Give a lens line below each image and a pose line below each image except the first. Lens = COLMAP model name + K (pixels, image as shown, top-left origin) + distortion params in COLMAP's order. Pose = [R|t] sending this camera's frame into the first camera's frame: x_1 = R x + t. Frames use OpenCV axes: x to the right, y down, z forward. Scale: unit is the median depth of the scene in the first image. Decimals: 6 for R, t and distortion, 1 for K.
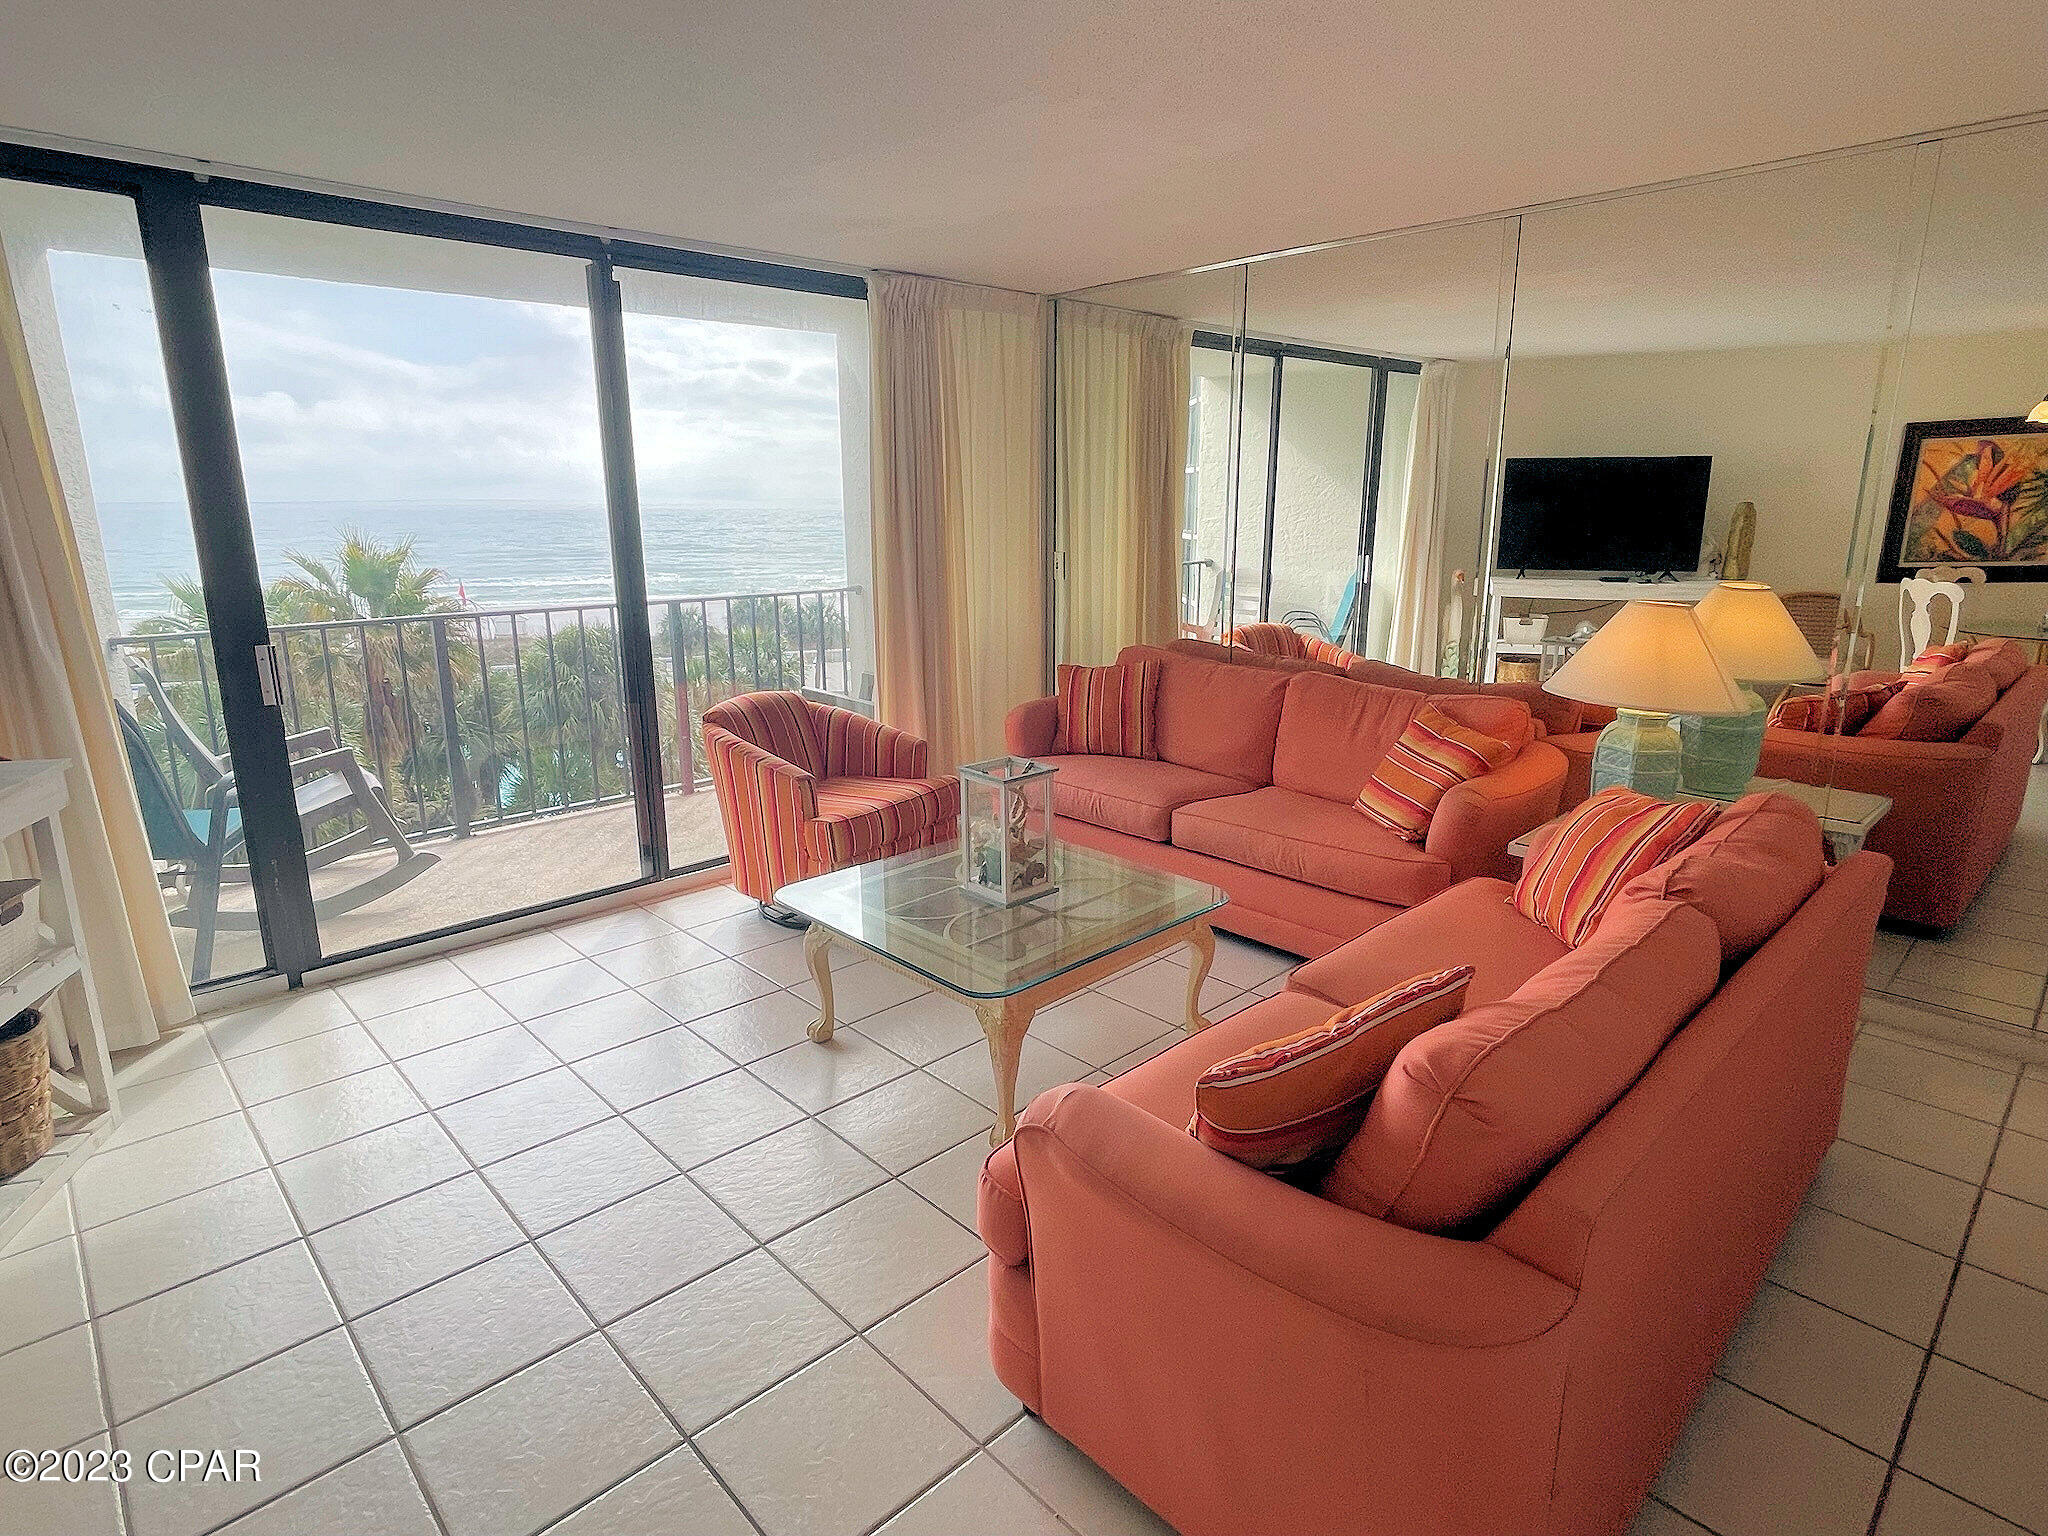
lens RADIAL K [[1086.5, 0, 1015.1], [0, 1086.5, 754.3], [0, 0, 1]] dist [0.001995, 0.002750]
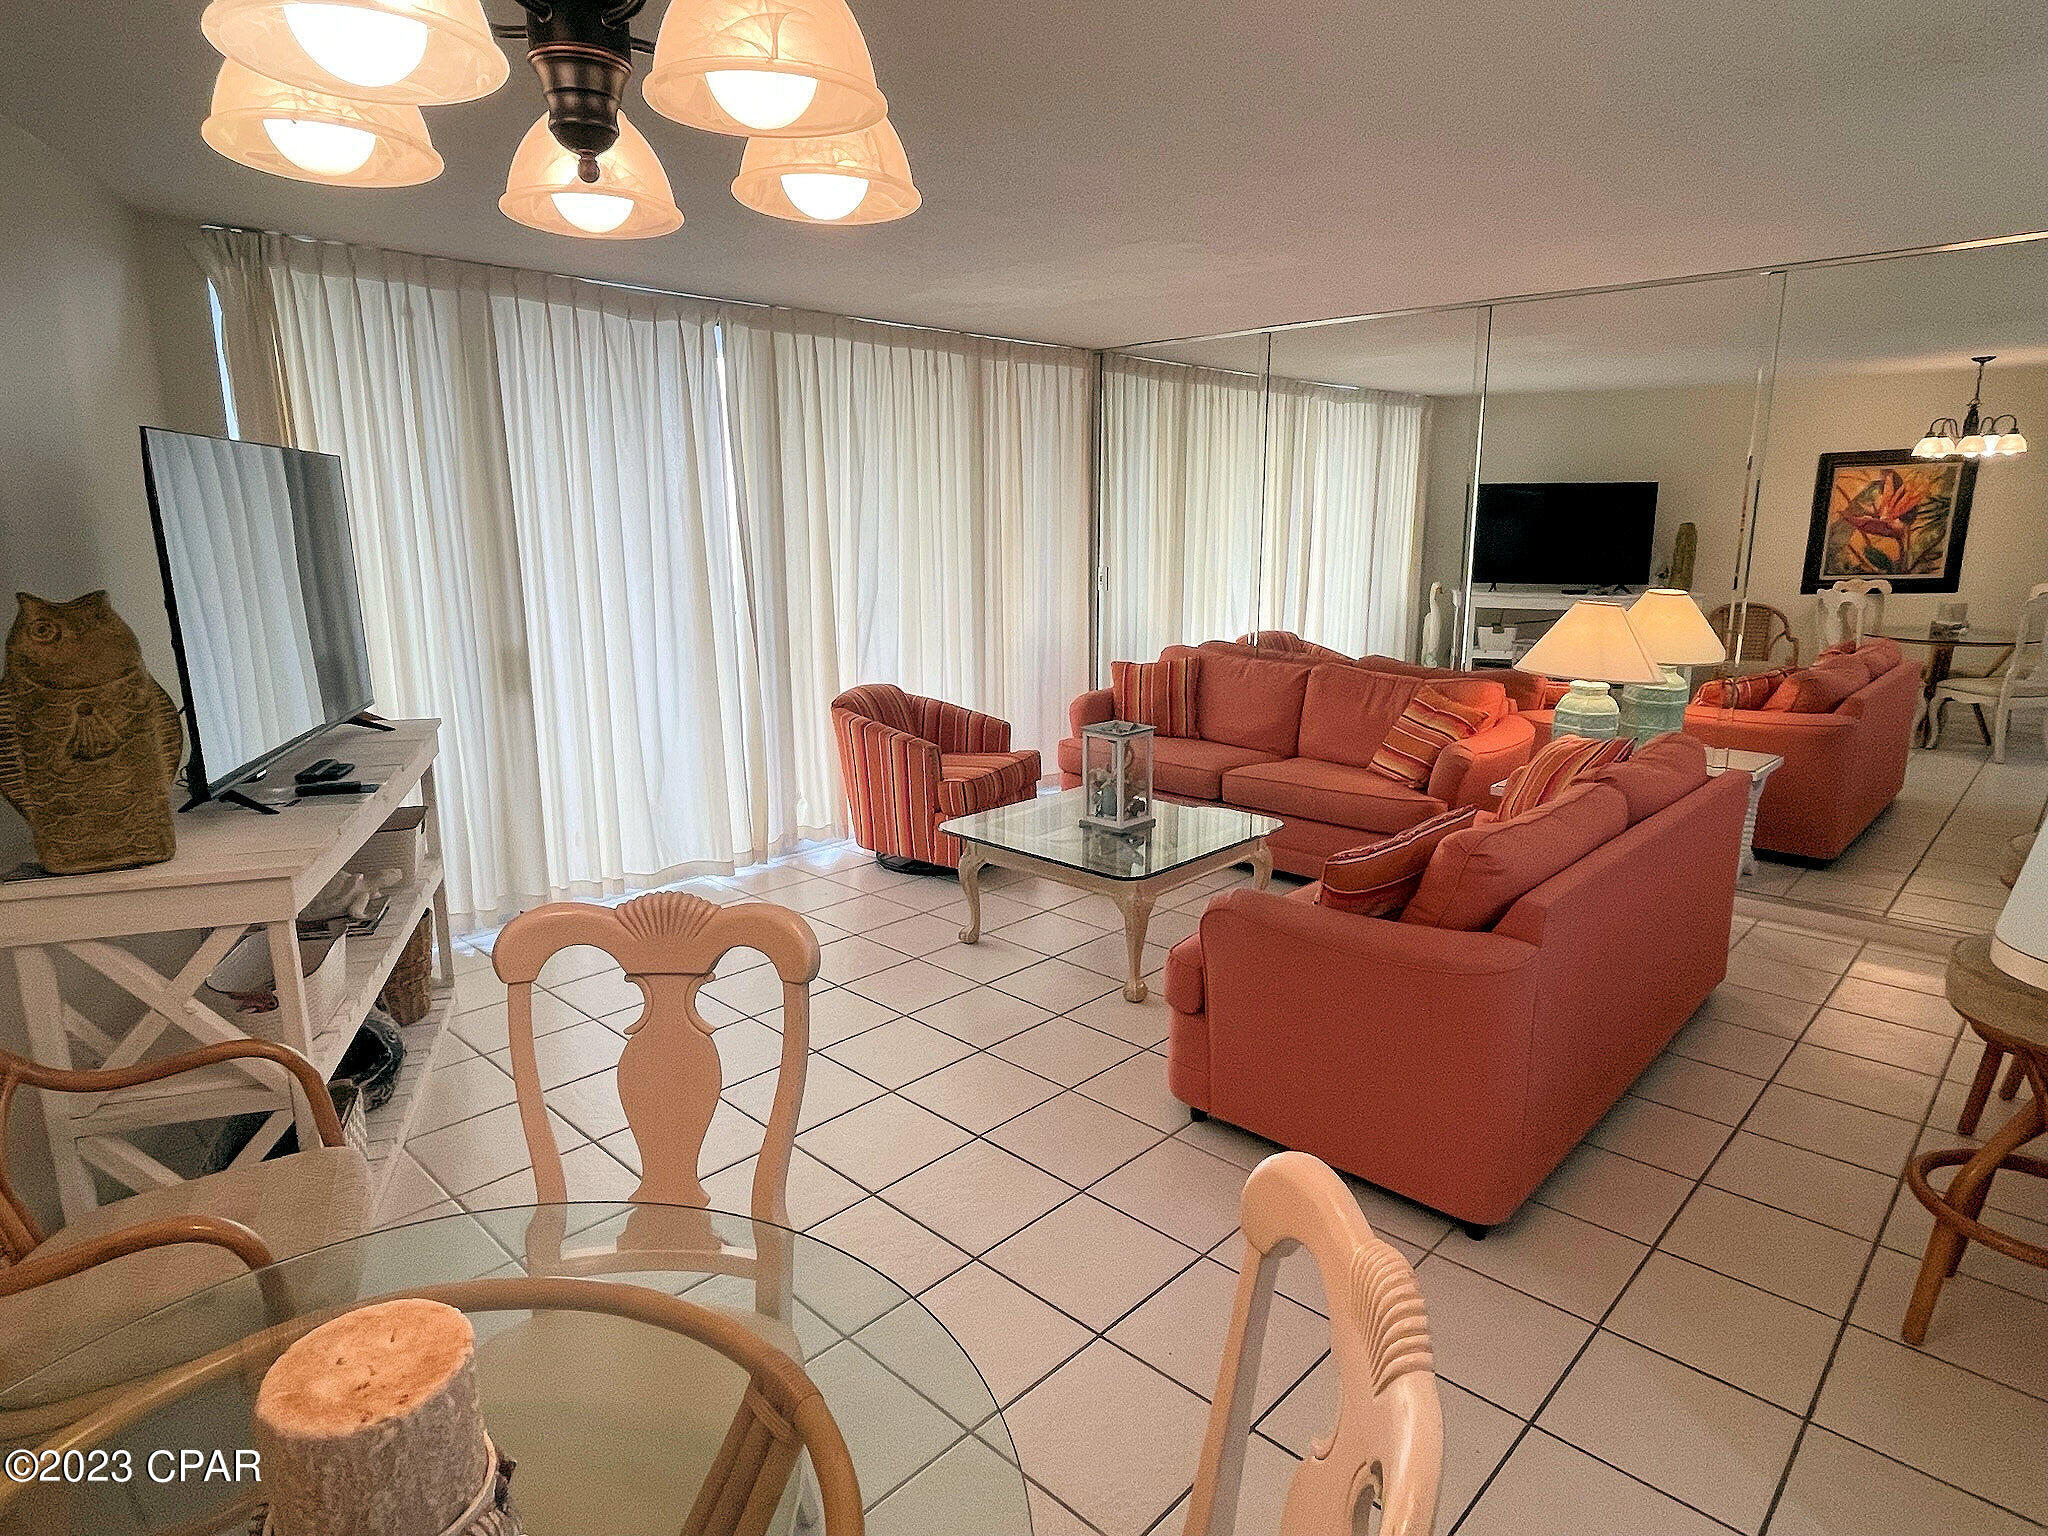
lens RADIAL K [[1140.4, 0, 1017.0], [0, 1140.4, 754.3], [0, 0, 1]] dist [0.007619, -0.007390]
pose [[0.999117, -0.009297, 0.040970, -0.123854], [0.010306, 0.999647, -0.024489, 0.051533], [-0.040728, 0.024890, 0.998860, -0.251349]]
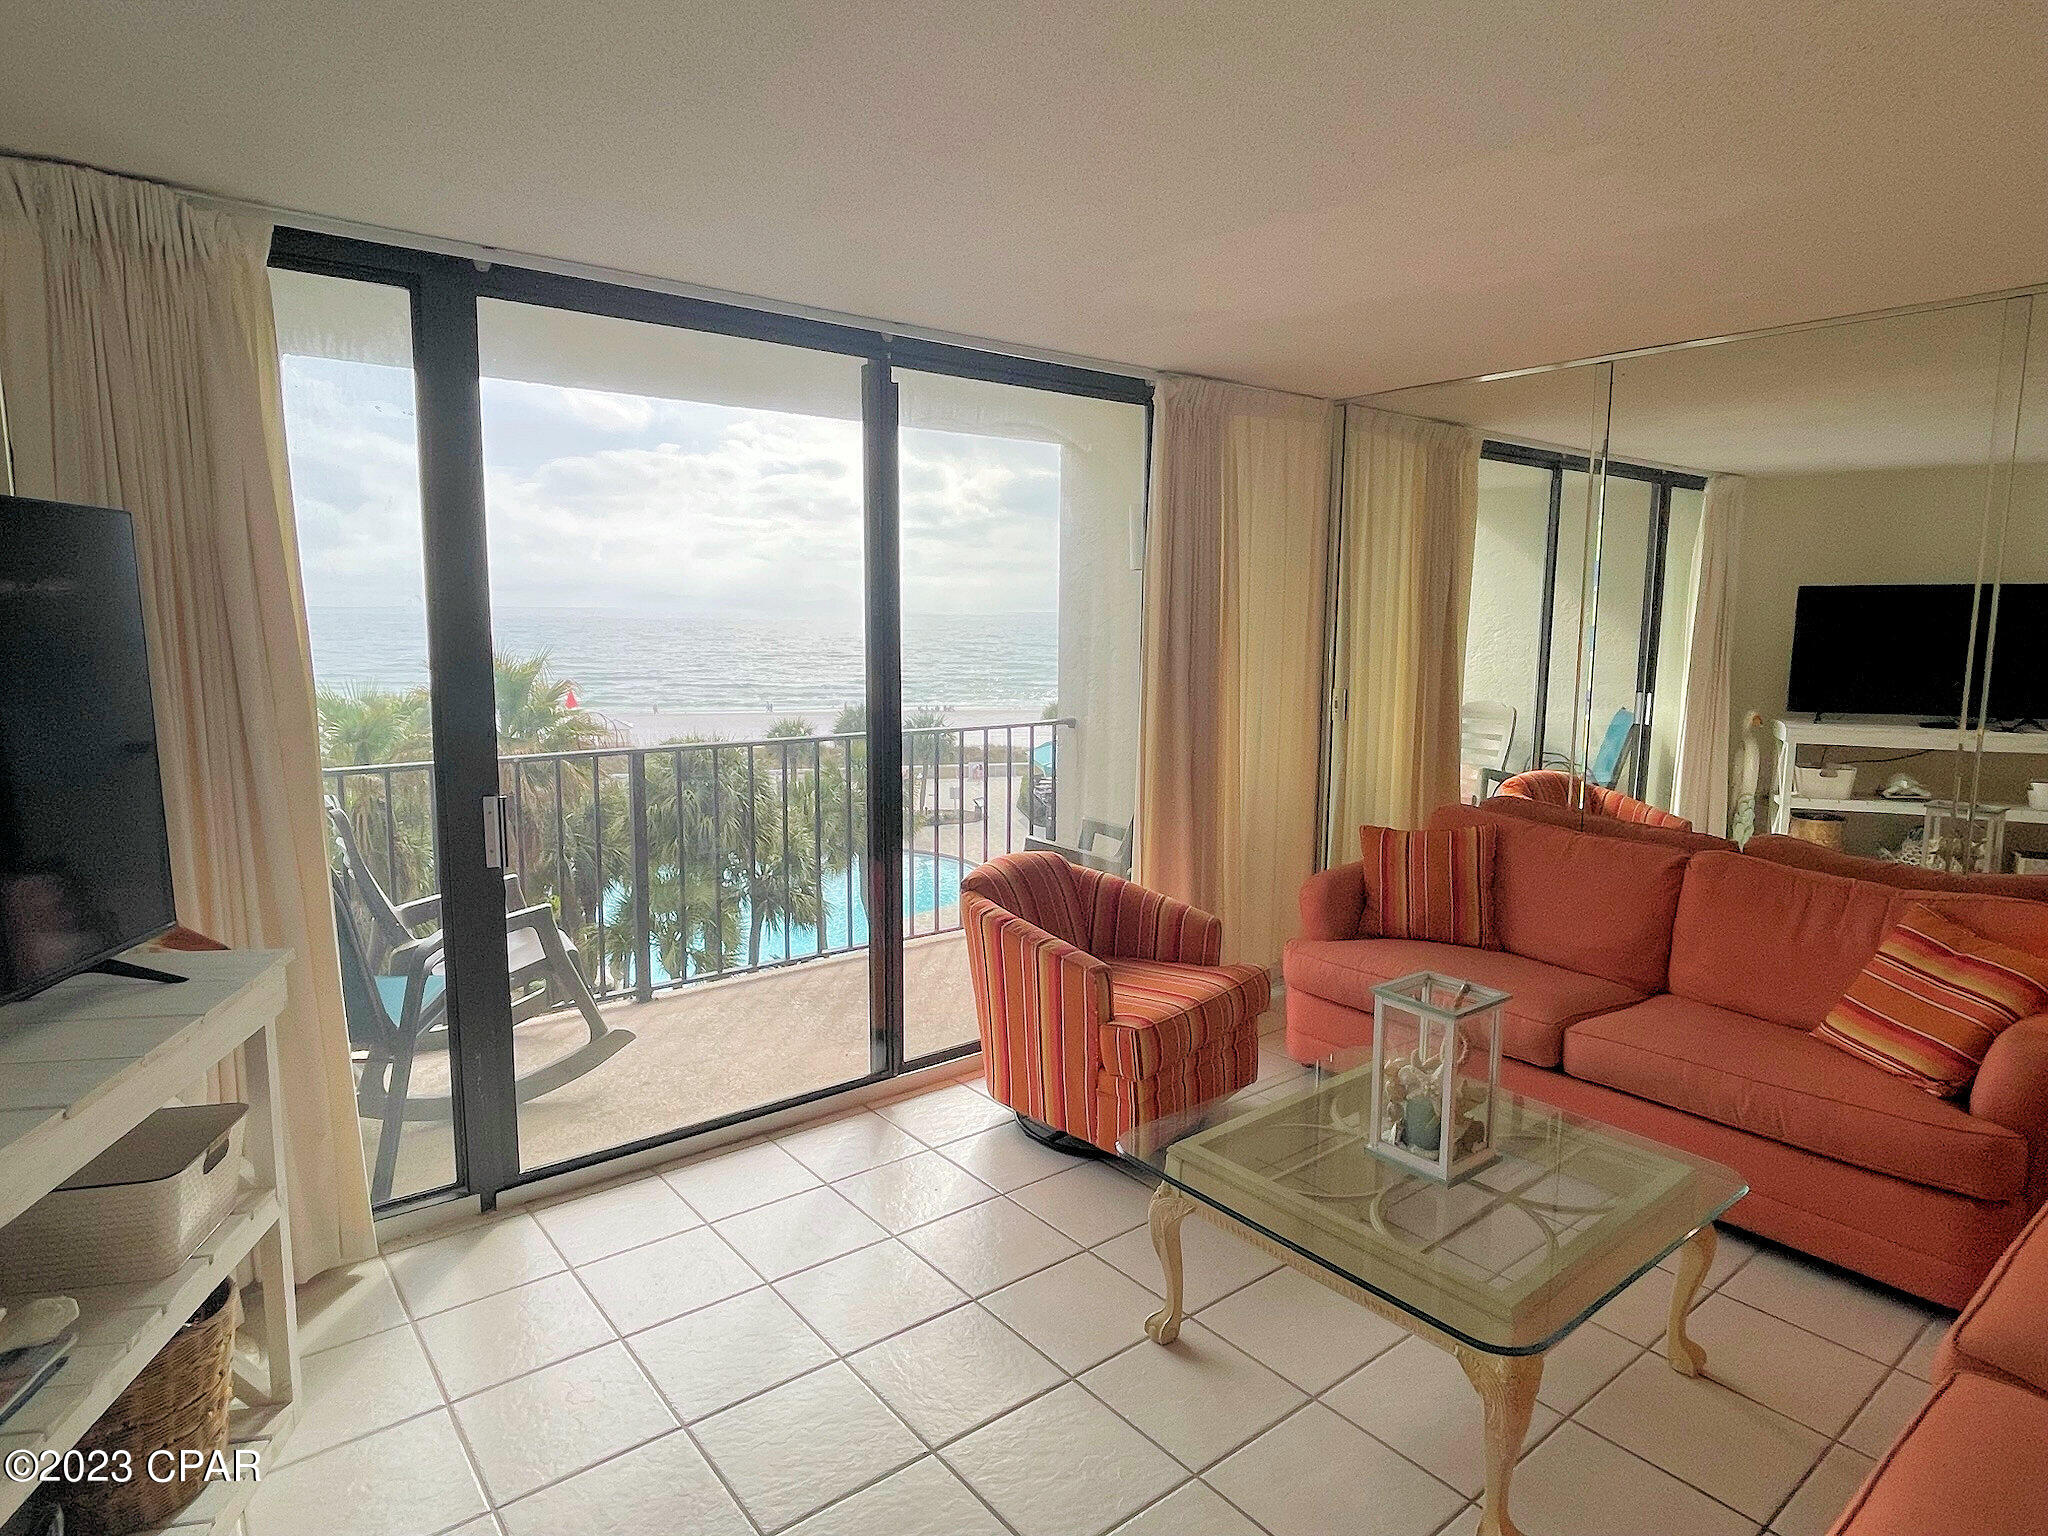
lens RADIAL K [[1140.4, 0, 1025.4], [0, 1140.4, 762.4], [0, 0, 1]] dist [0.007619, -0.007390]
pose [[0.996093, 0.023415, -0.085152, -0.152666], [-0.031929, 0.994471, -0.100043, -0.037949], [0.082339, 0.102371, 0.991333, 0.114778]]
